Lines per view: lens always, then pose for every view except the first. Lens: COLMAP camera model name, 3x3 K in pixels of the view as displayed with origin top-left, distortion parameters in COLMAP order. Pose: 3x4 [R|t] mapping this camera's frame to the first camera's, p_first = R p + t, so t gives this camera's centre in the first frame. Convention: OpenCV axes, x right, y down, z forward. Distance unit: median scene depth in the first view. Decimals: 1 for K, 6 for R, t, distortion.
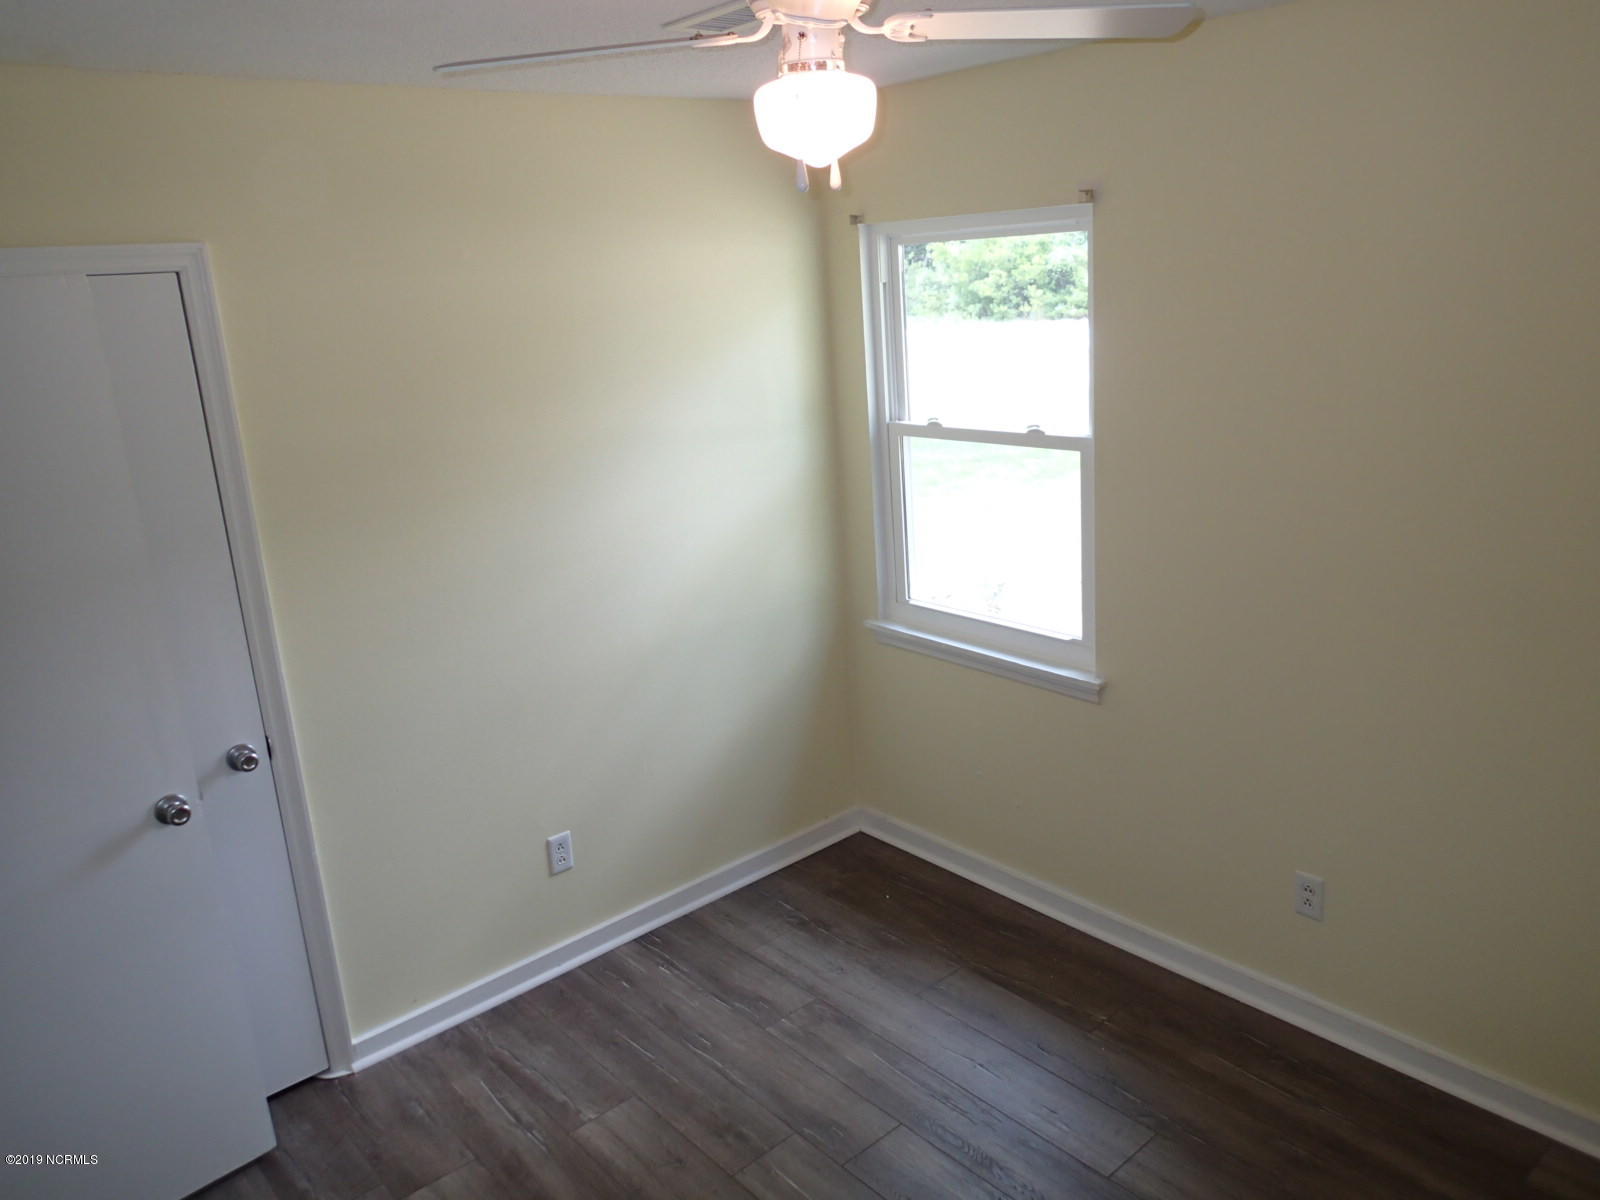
lens RADIAL K [[1251.9, 0, 800.0], [0, 1251.9, 600.0], [0, 0, 1]] dist [-0.000725, 0.039875]
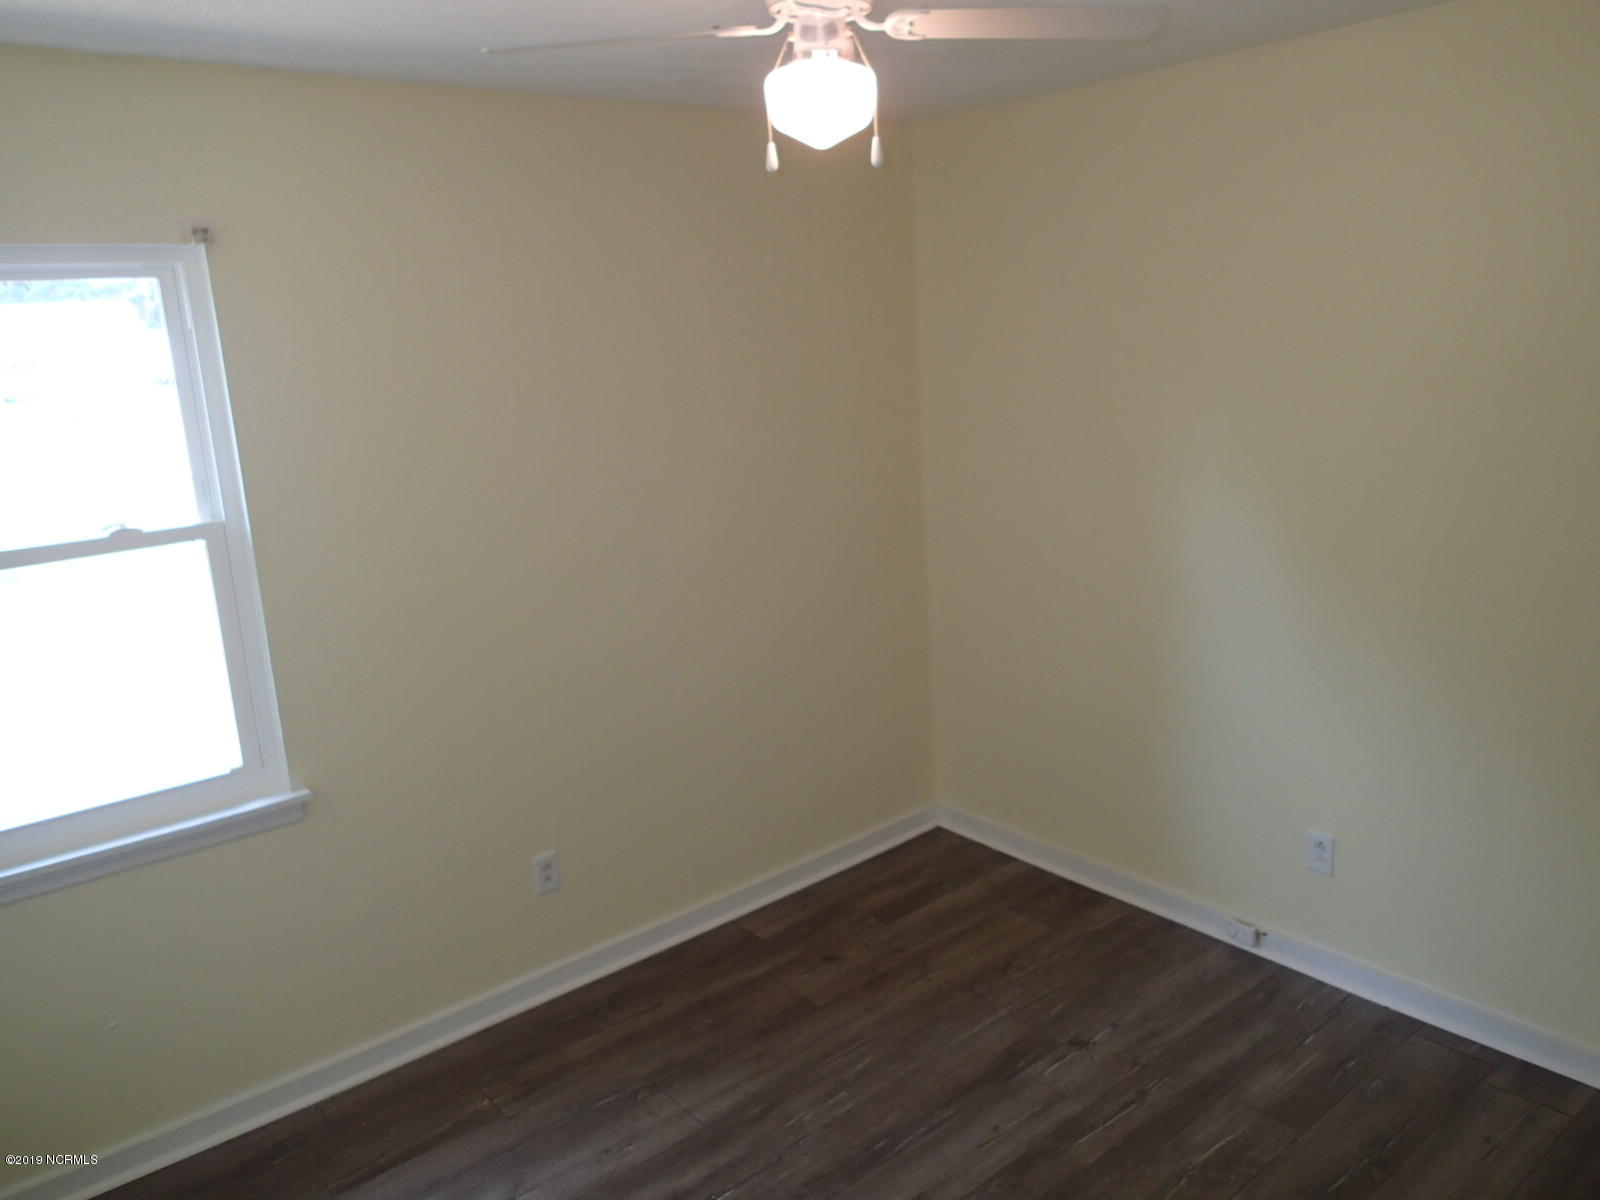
lens RADIAL K [[1251.9, 0, 800.0], [0, 1251.9, 600.0], [0, 0, 1]] dist [-0.000725, 0.039875]
pose [[0.014500, -0.167843, 0.985707, -0.638099], [0.322639, 0.933866, 0.154269, -0.088484], [-0.946411, 0.315791, 0.067694, 0.620026]]
